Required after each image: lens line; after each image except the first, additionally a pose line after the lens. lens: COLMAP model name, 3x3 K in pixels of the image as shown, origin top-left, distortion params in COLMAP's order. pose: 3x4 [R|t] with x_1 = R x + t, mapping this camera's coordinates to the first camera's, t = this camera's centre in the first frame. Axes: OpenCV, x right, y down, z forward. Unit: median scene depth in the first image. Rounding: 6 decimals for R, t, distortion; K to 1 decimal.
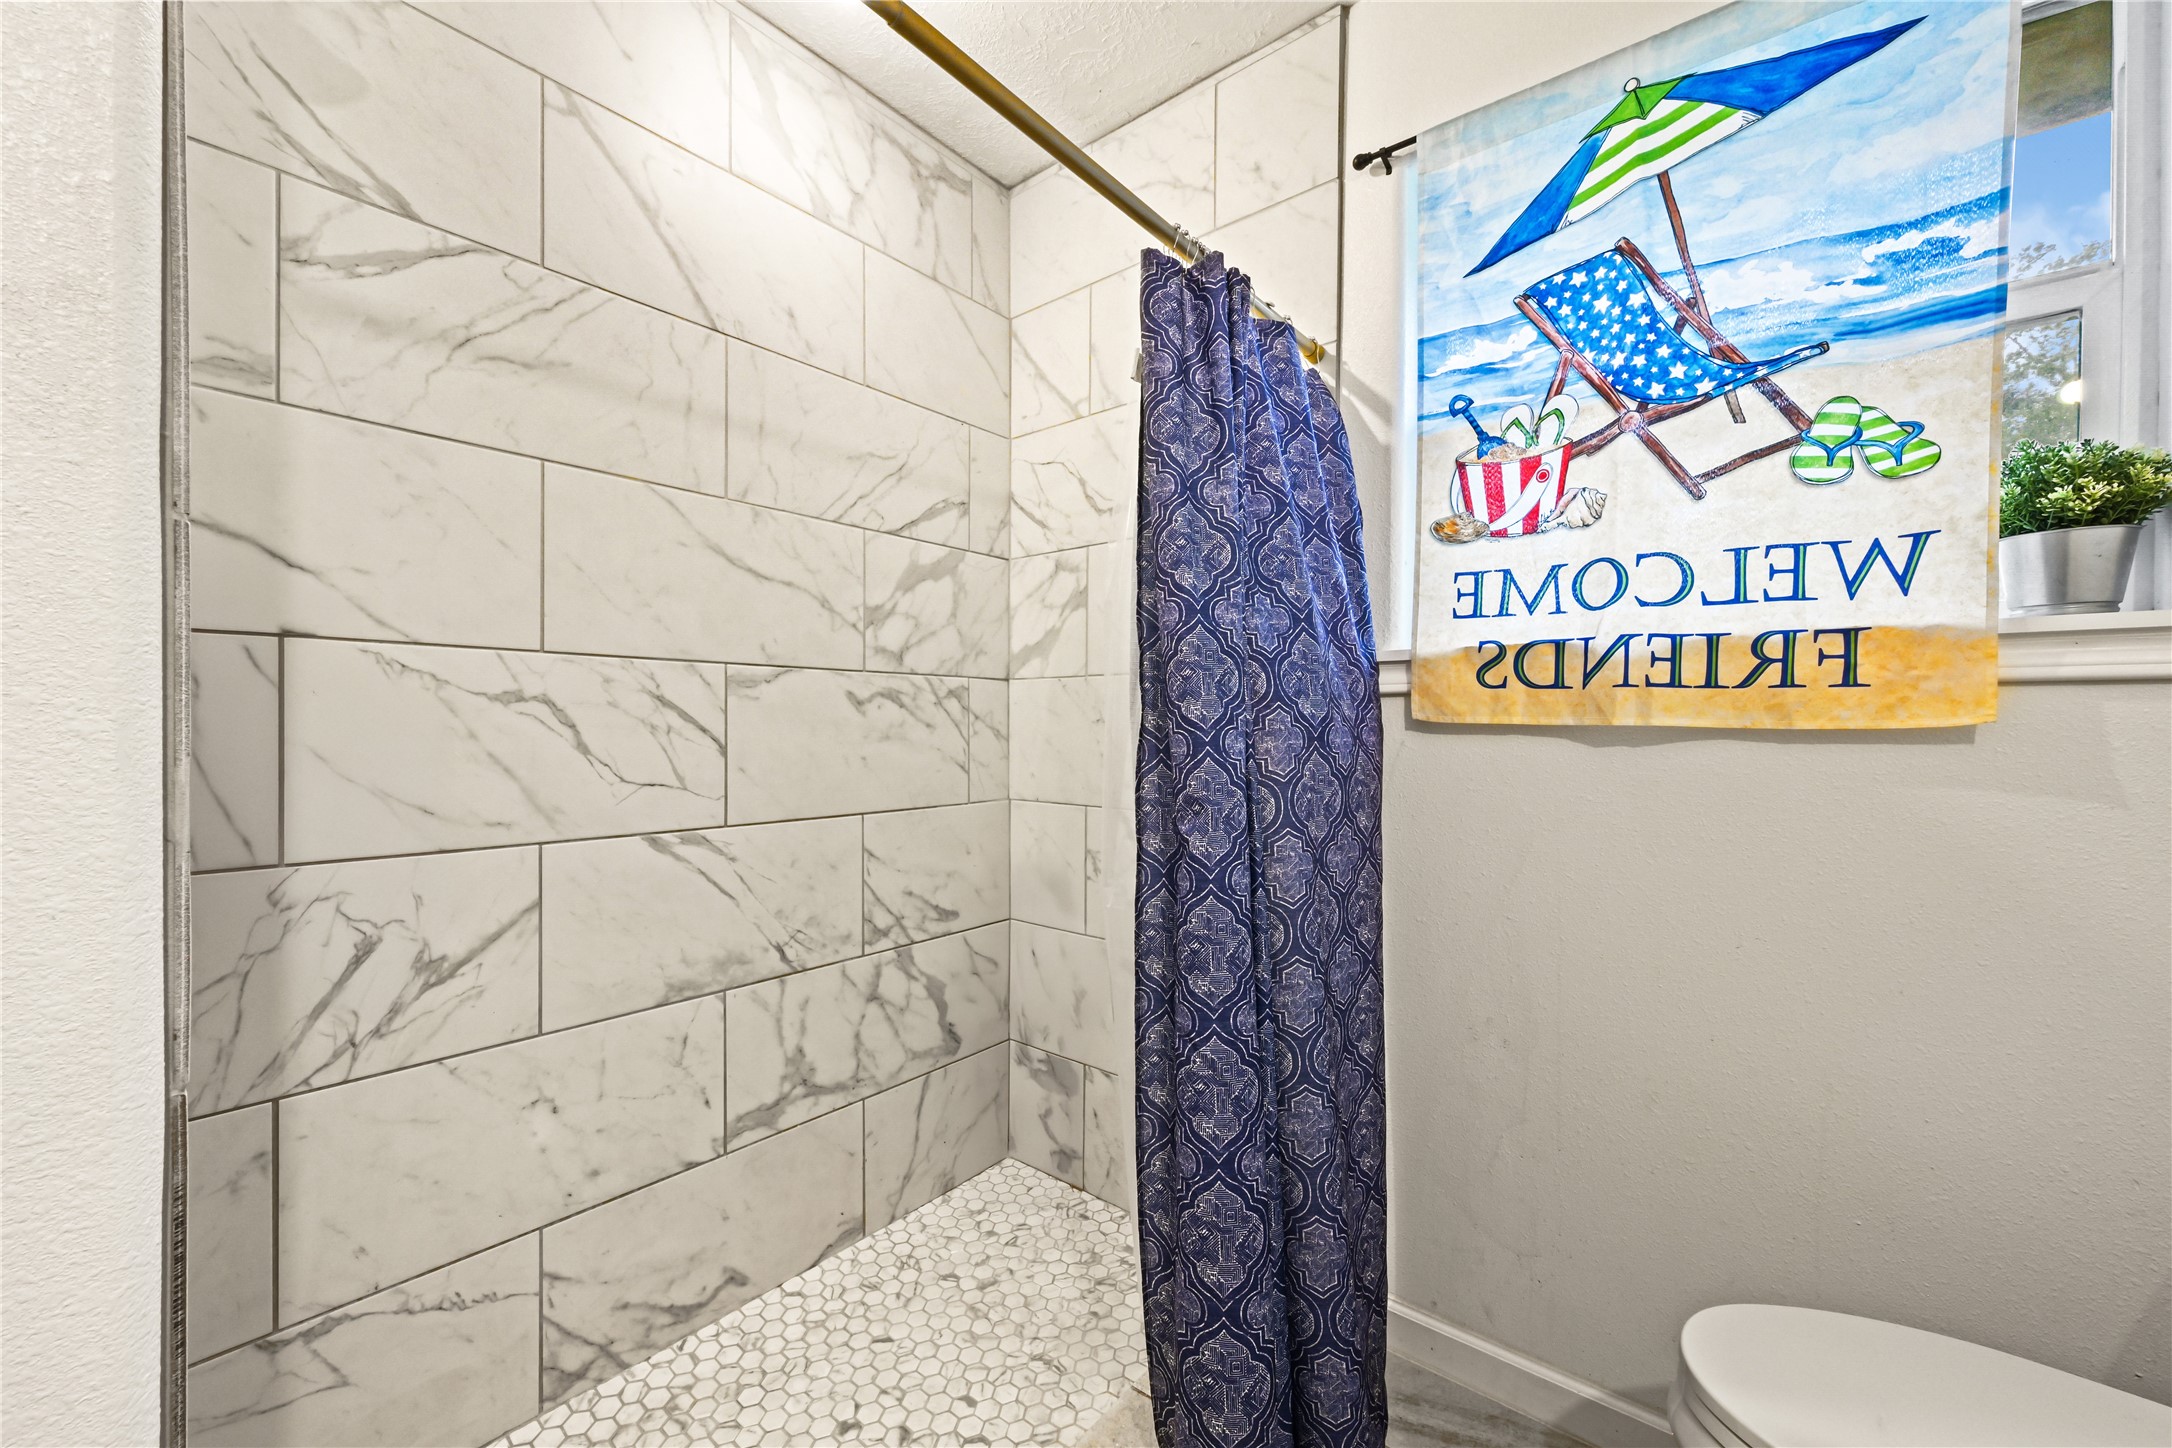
lens RADIAL K [[862.7, 0, 1084.9], [0, 862.7, 726.8], [0, 0, 1]] dist [0.001313, -0.000110]
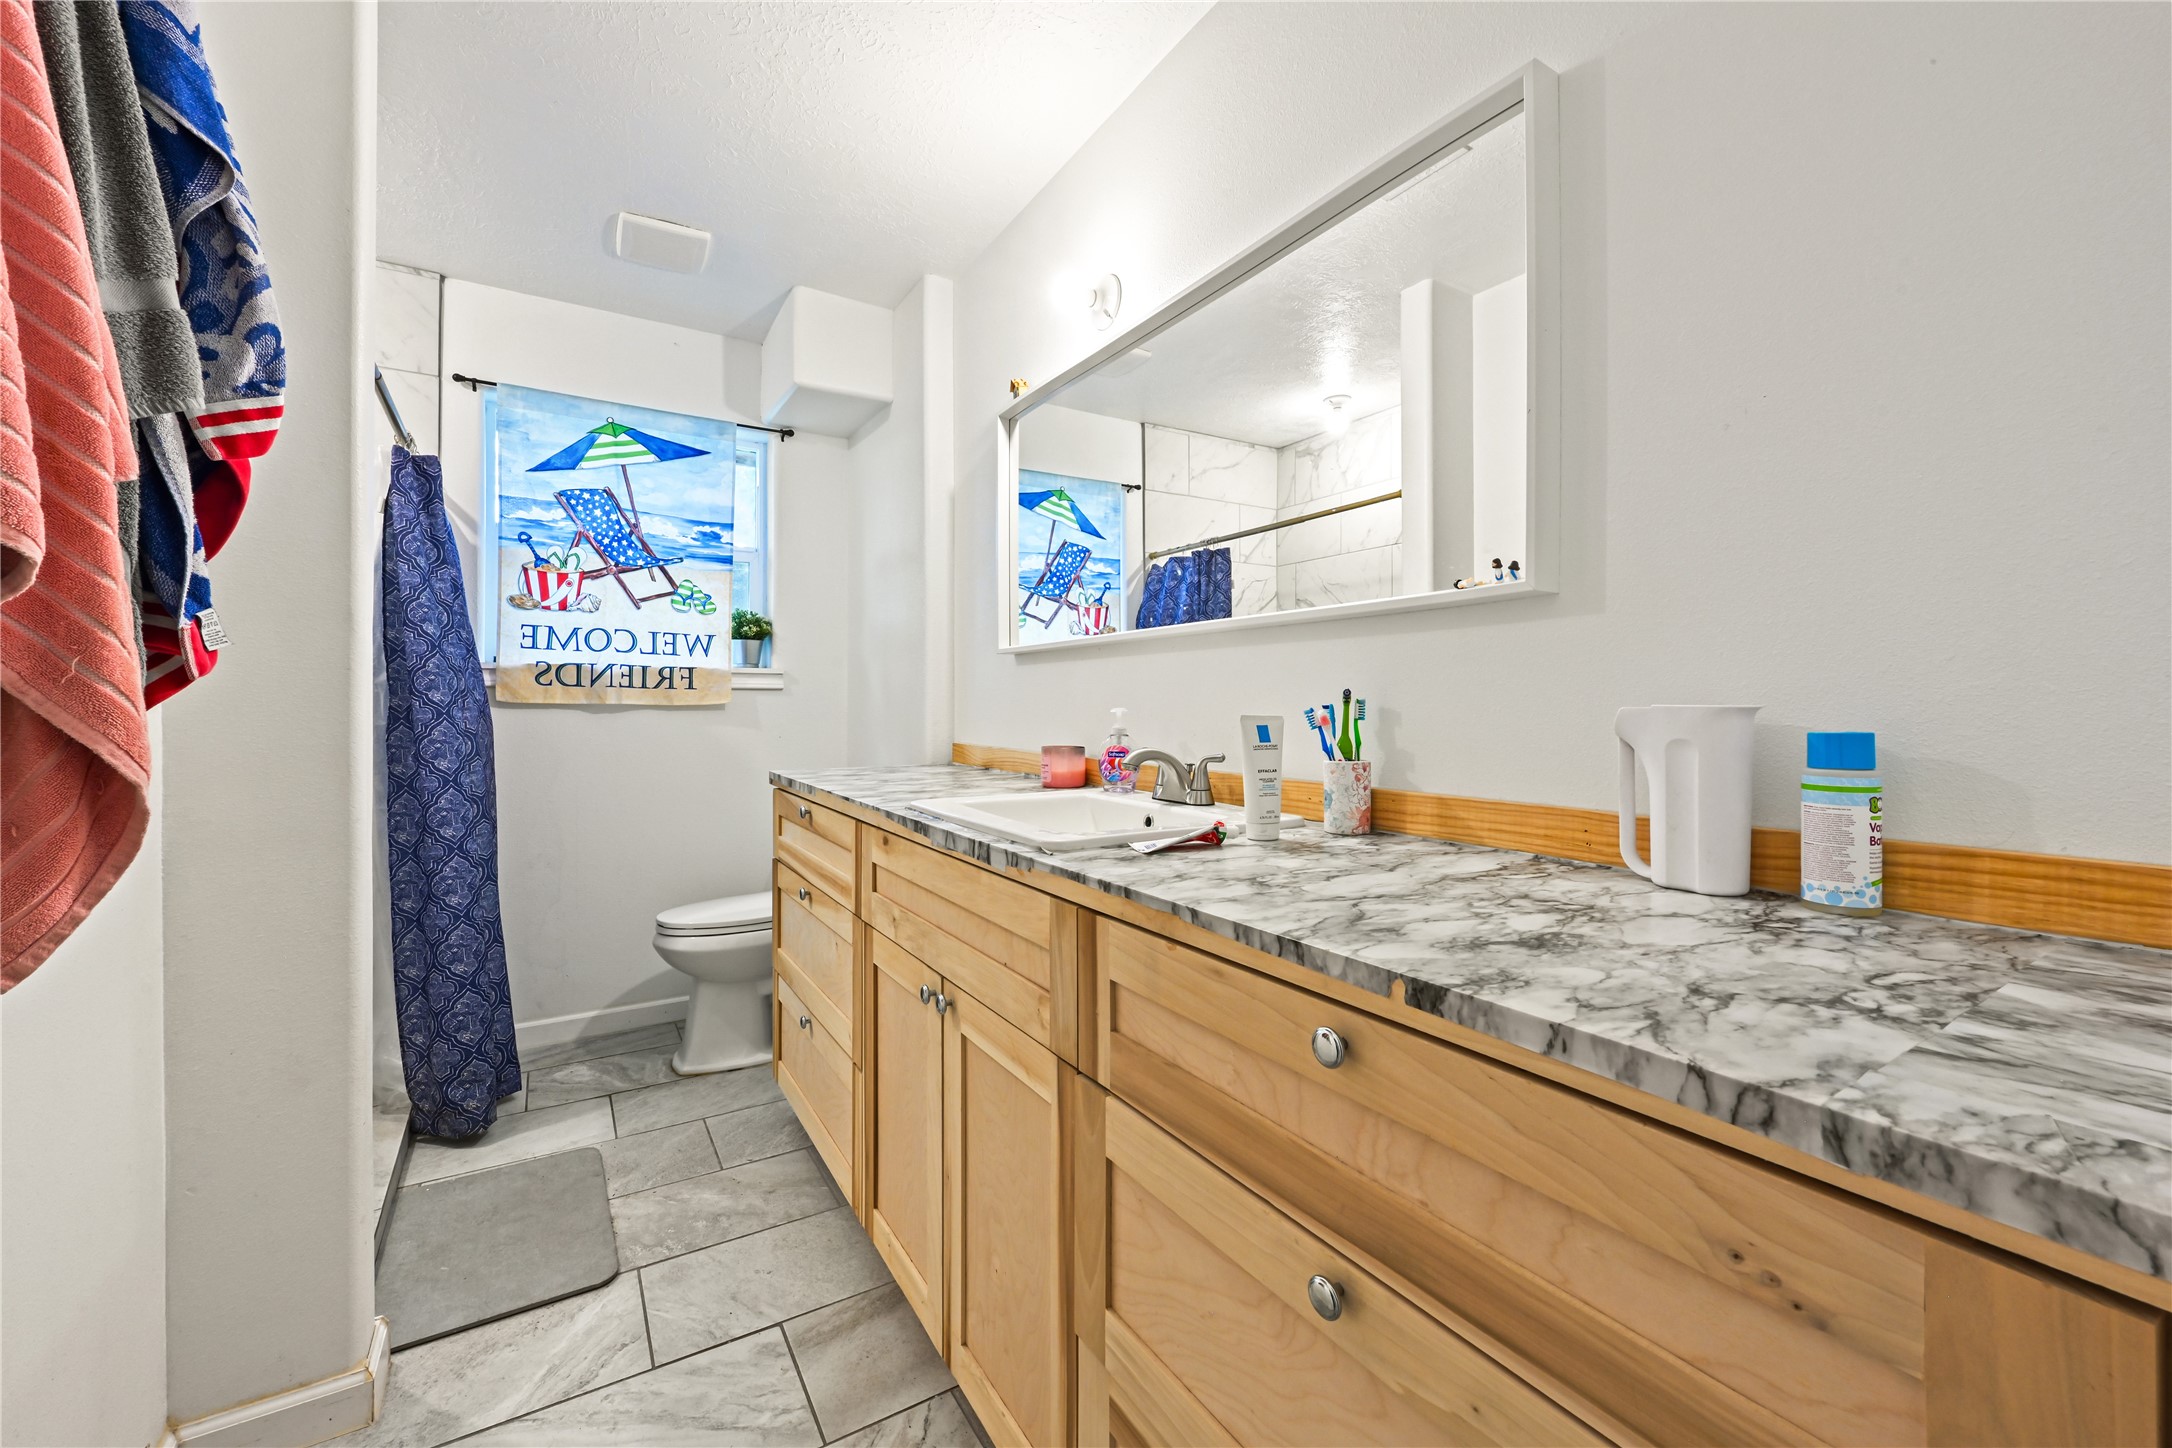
lens RADIAL K [[862.7, 0, 1085.6], [0, 862.7, 708.3], [0, 0, 1]] dist [0.001313, -0.000110]
pose [[0.313036, -0.009556, 0.949693, -1.133517], [0.002302, 0.999954, 0.009302, -0.008552], [-0.949739, -0.000726, 0.313043, -0.891043]]
